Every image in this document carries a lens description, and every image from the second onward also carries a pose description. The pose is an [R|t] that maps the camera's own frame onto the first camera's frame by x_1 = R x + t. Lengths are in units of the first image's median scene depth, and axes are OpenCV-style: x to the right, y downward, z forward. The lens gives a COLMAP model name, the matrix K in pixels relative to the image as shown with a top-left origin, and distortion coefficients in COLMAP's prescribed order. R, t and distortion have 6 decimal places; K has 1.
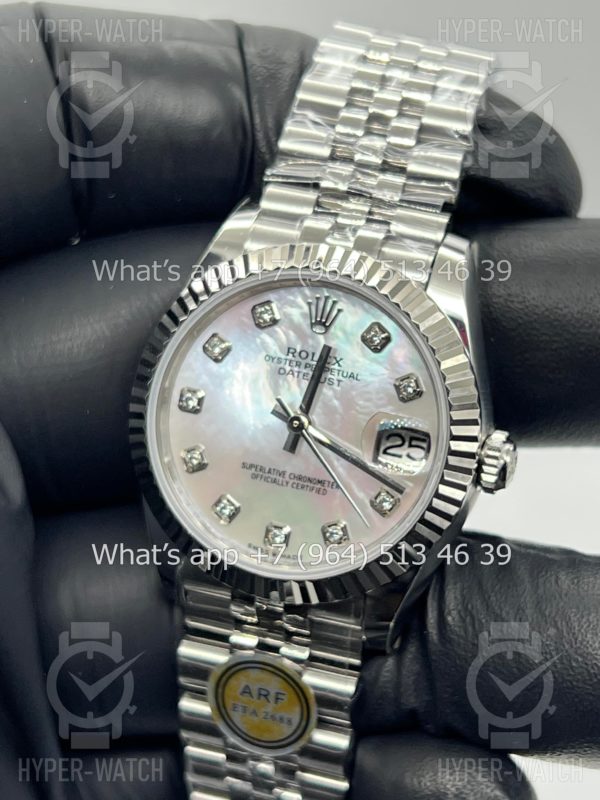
lens RADIAL K [[1736.4, 0, 321.3], [0, 1736.4, 453.6], [0, 0, 1]] dist [0.410153, 0.383248]
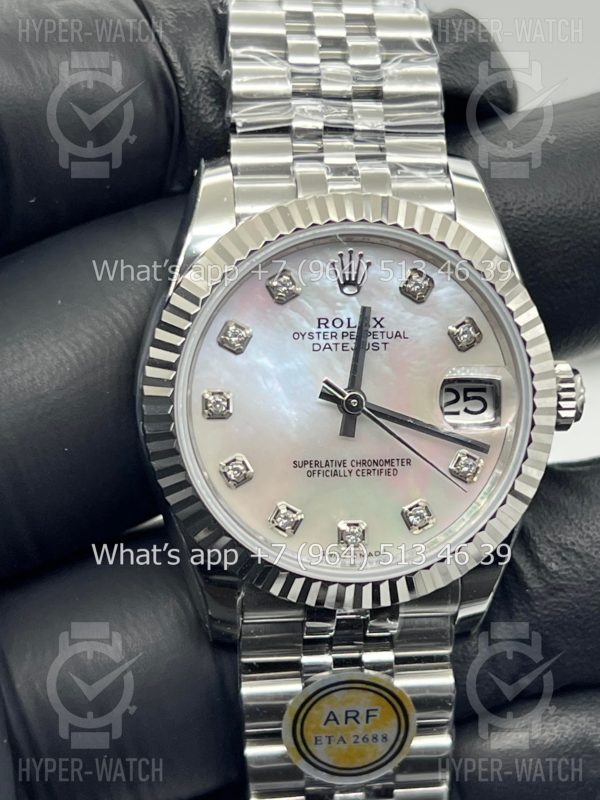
lens RADIAL K [[1736.4, 0, 321.3], [0, 1736.4, 453.6], [0, 0, 1]] dist [0.410153, 0.383248]
pose [[0.921742, -0.228415, 0.313399, -0.301004], [0.221133, 0.973451, 0.059104, -0.046290], [-0.318579, 0.014824, 0.947780, 0.182235]]
